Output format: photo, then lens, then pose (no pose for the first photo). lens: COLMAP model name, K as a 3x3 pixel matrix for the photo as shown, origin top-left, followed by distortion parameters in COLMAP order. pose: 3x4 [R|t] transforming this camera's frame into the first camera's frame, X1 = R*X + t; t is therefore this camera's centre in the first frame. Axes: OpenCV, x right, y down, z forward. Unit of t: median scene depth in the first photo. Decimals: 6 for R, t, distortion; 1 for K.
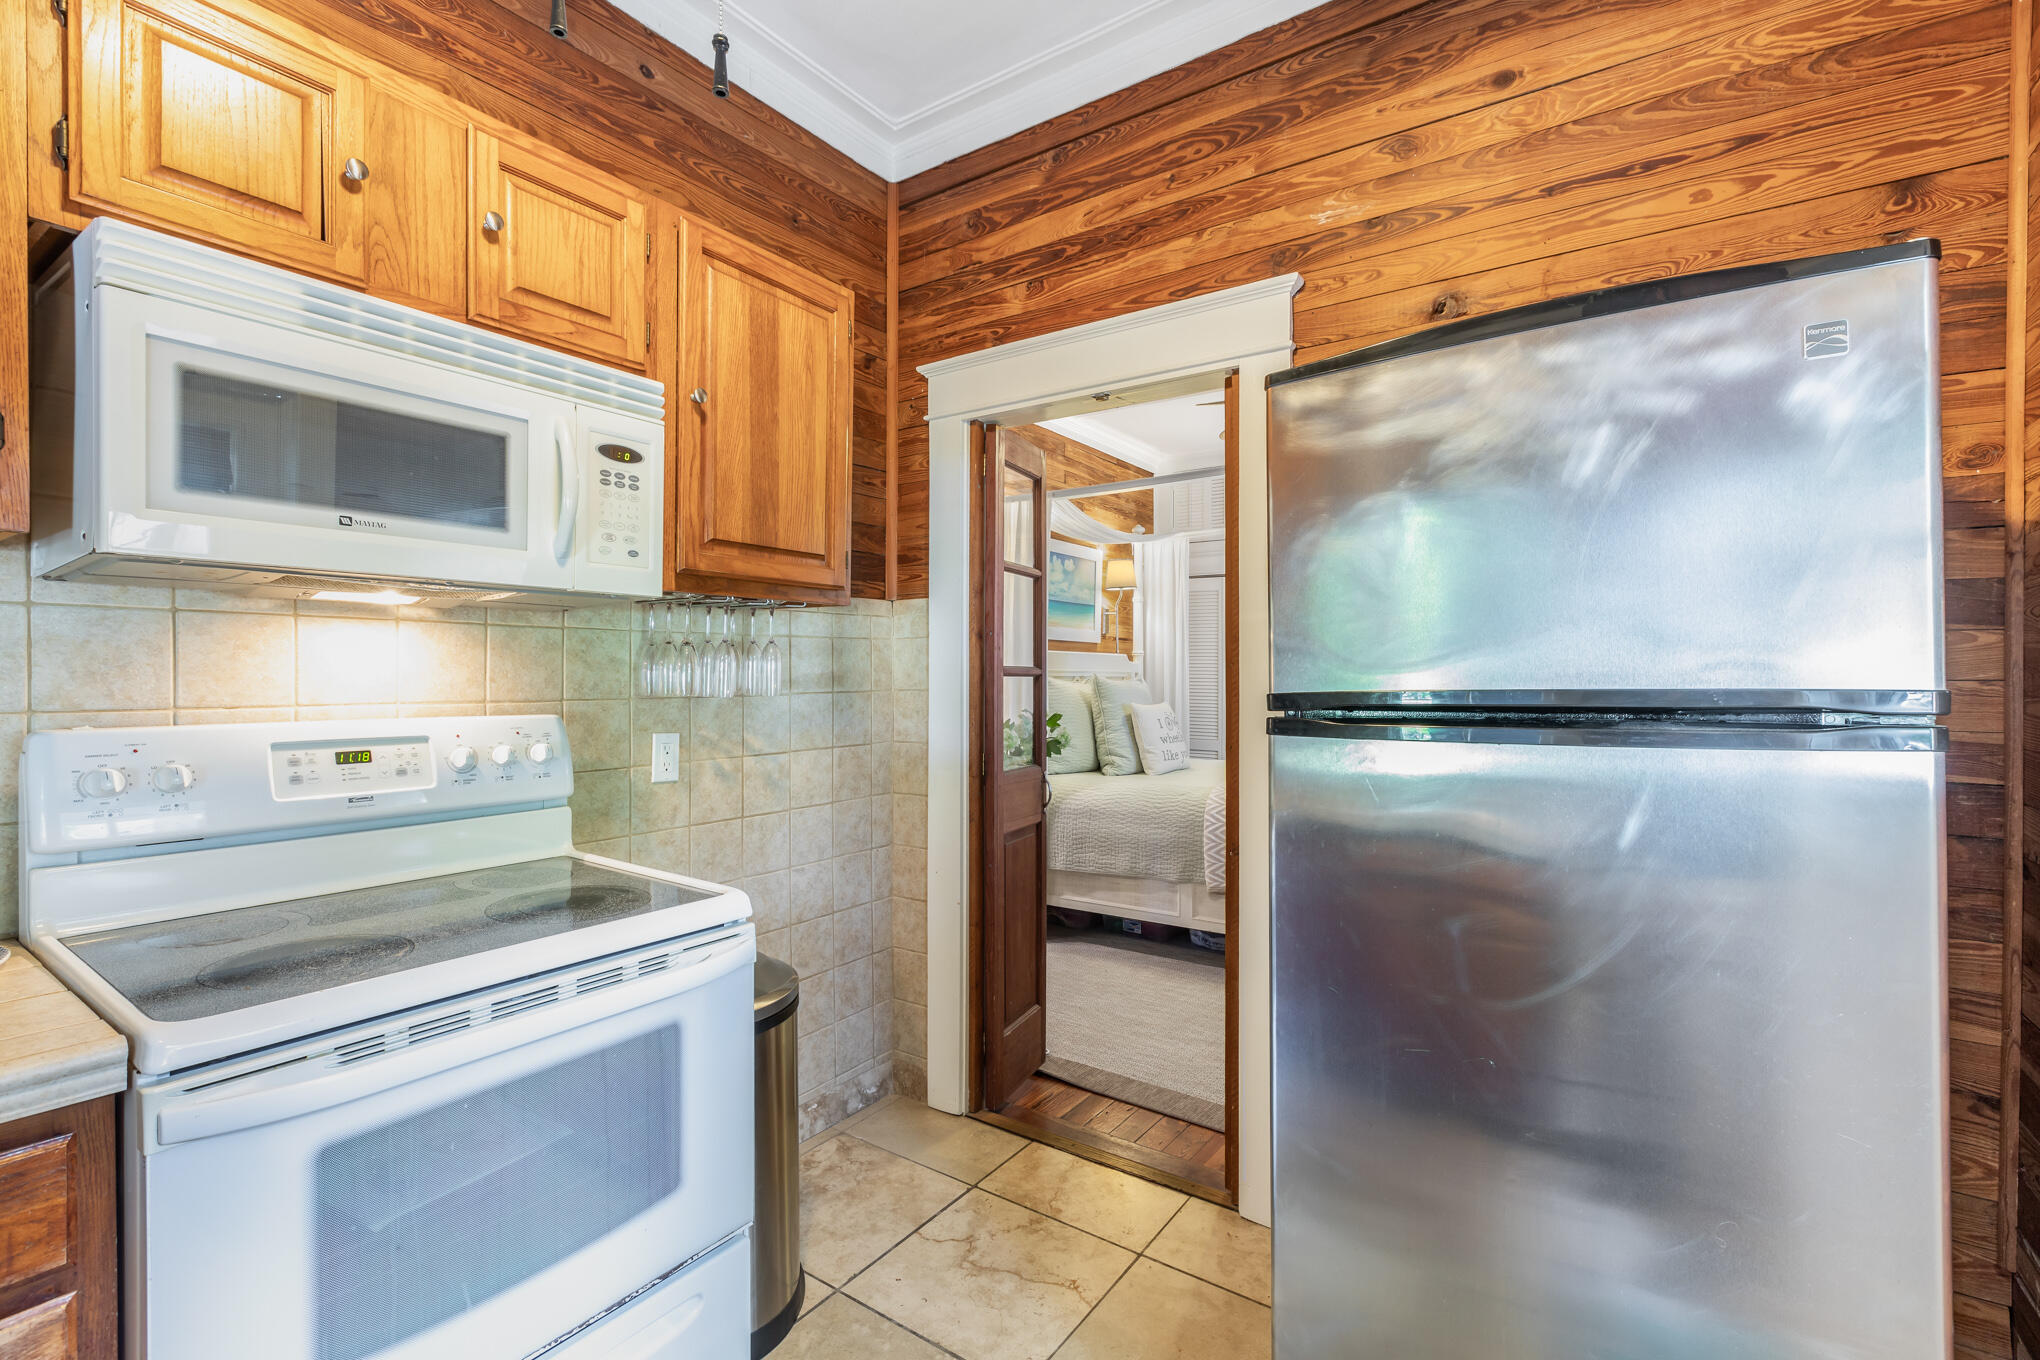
lens RADIAL K [[911.7, 0, 1020.0], [0, 911.7, 680.0], [0, 0, 1]] dist [-0.001618, -0.000194]
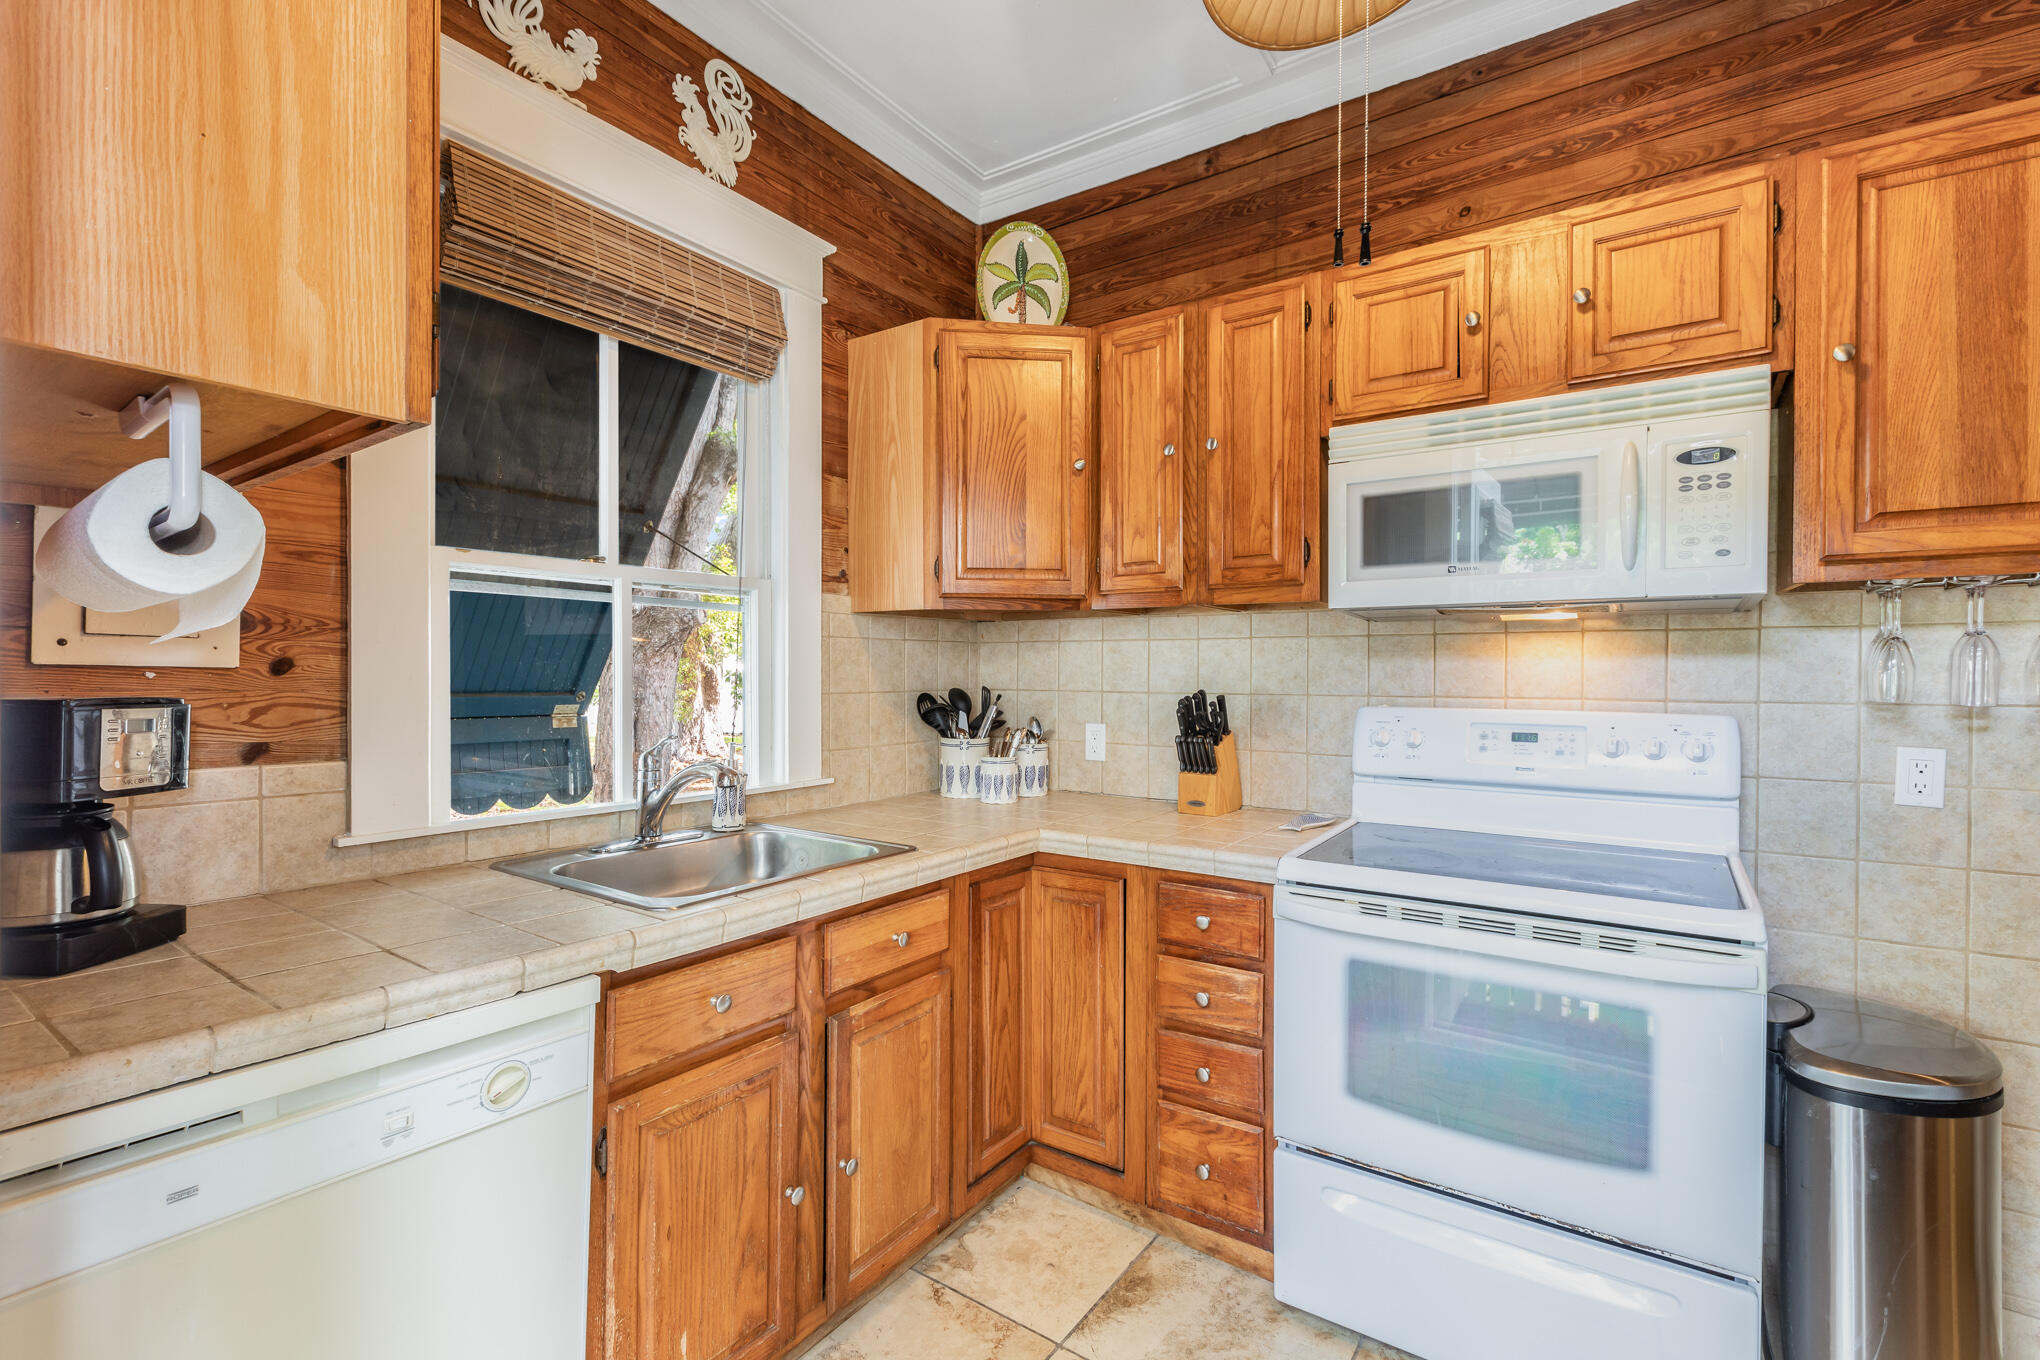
lens RADIAL K [[911.7, 0, 1020.0], [0, 911.7, 680.0], [0, 0, 1]] dist [-0.001618, -0.000194]
pose [[0.001091, 0.005136, -0.999986, 0.598220], [-0.009953, 0.999937, 0.005125, 0.001566], [0.999950, 0.009947, 0.001142, 0.258011]]
